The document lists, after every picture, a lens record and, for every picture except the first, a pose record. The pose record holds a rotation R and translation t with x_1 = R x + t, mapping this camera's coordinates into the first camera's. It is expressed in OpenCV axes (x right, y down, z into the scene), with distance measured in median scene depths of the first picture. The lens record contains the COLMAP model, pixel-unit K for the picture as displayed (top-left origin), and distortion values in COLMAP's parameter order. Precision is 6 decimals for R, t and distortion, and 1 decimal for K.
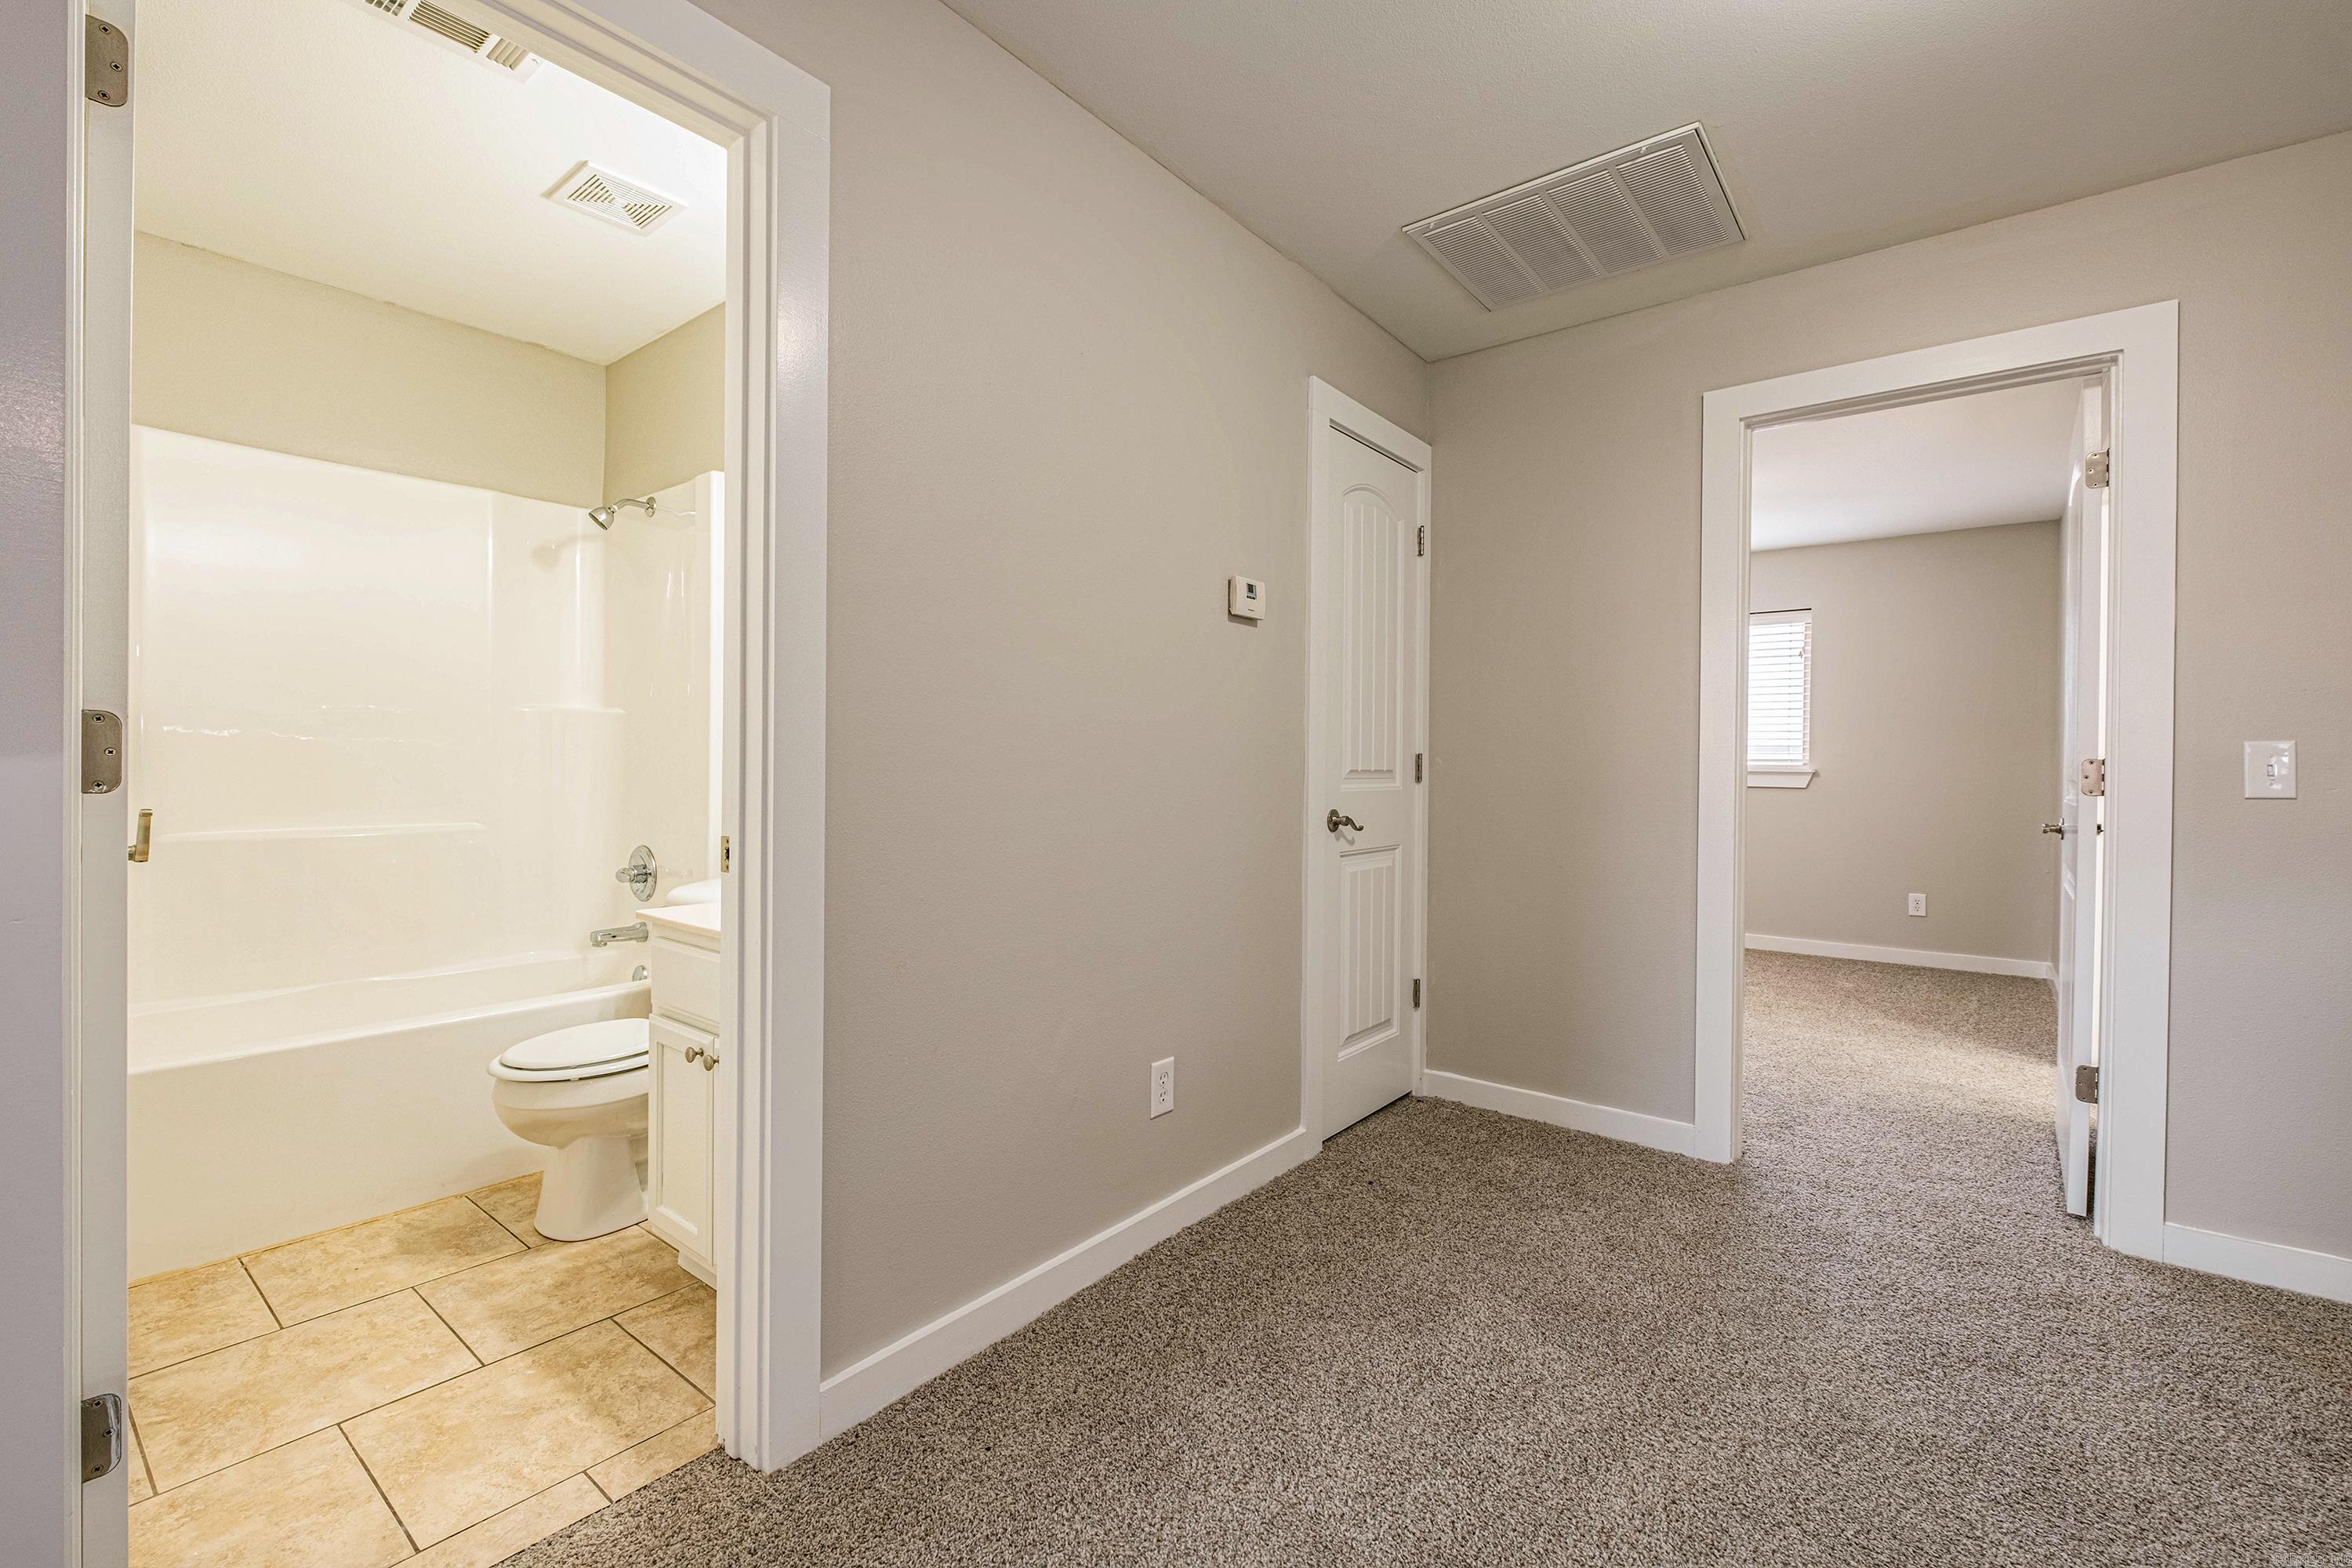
lens RADIAL K [[1009.6, 0, 1175.0], [0, 1009.6, 774.9], [0, 0, 1]] dist [0.005703, -0.007896]
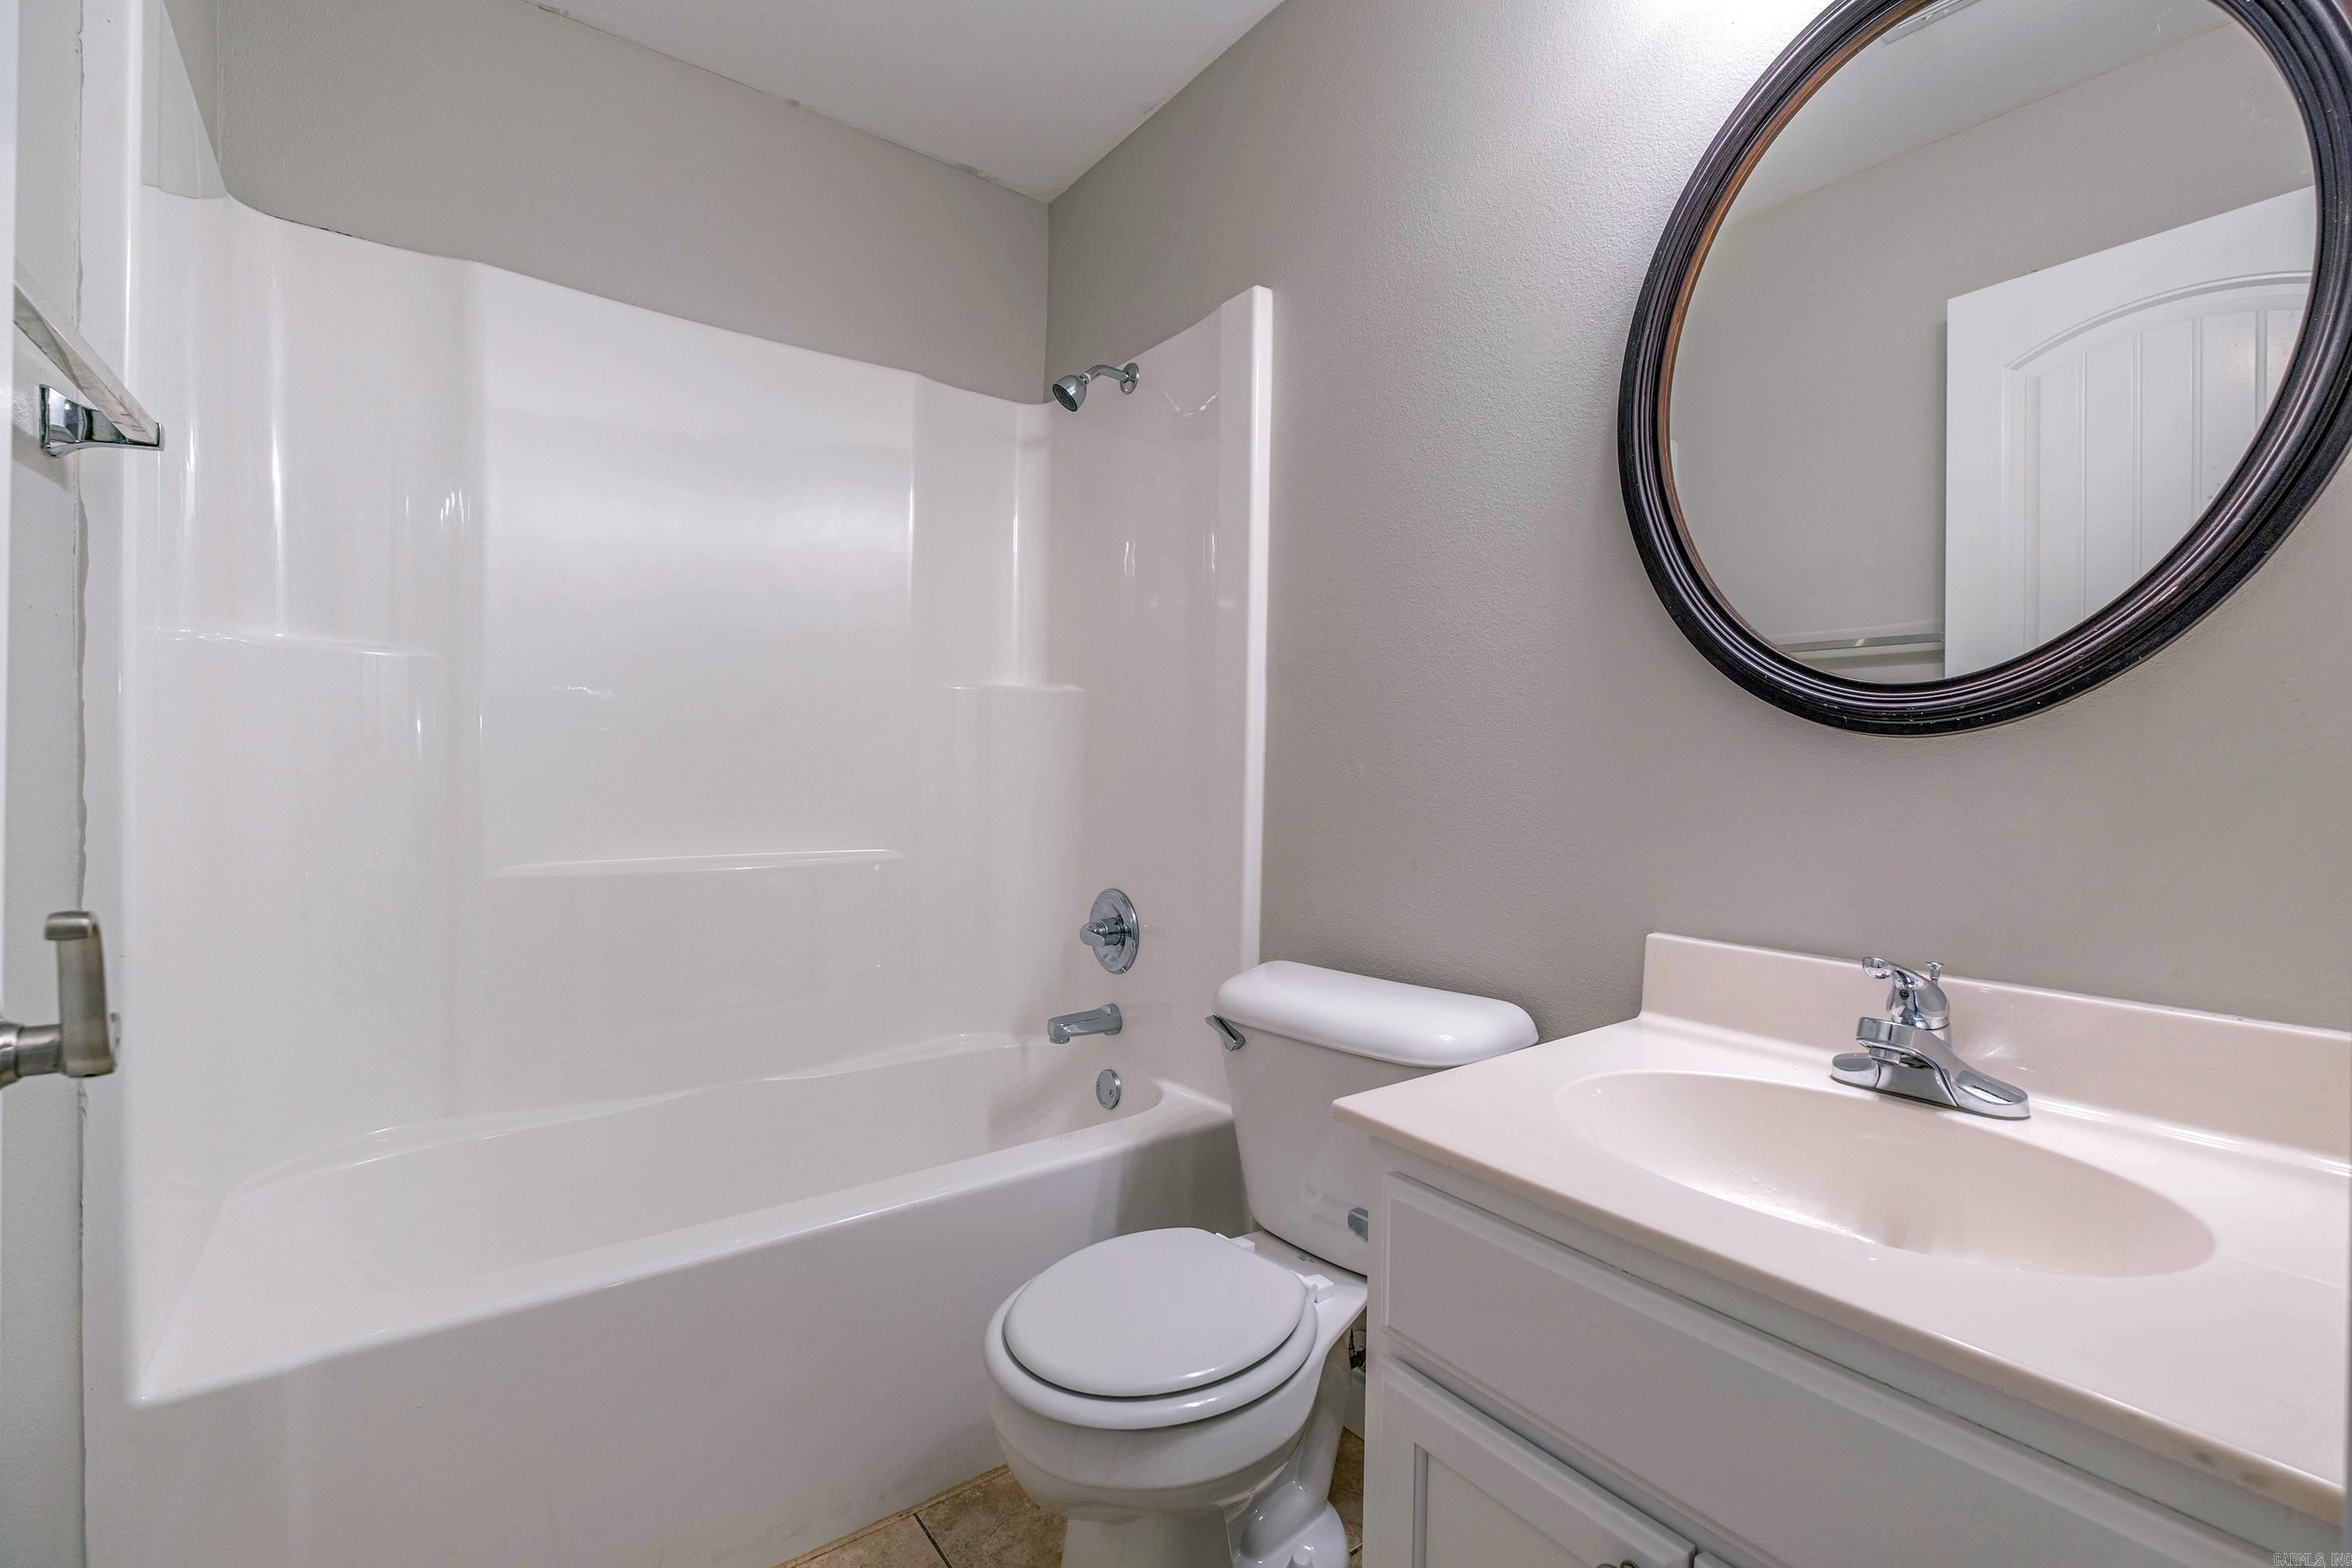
lens RADIAL K [[1009.6, 0, 1175.0], [0, 1009.6, 774.9], [0, 0, 1]] dist [0.005703, -0.007896]
pose [[0.968663, 0.008398, -0.248235, -0.326638], [-0.010228, 0.999929, -0.006084, -0.001088], [0.248166, 0.008432, 0.968681, 0.370549]]
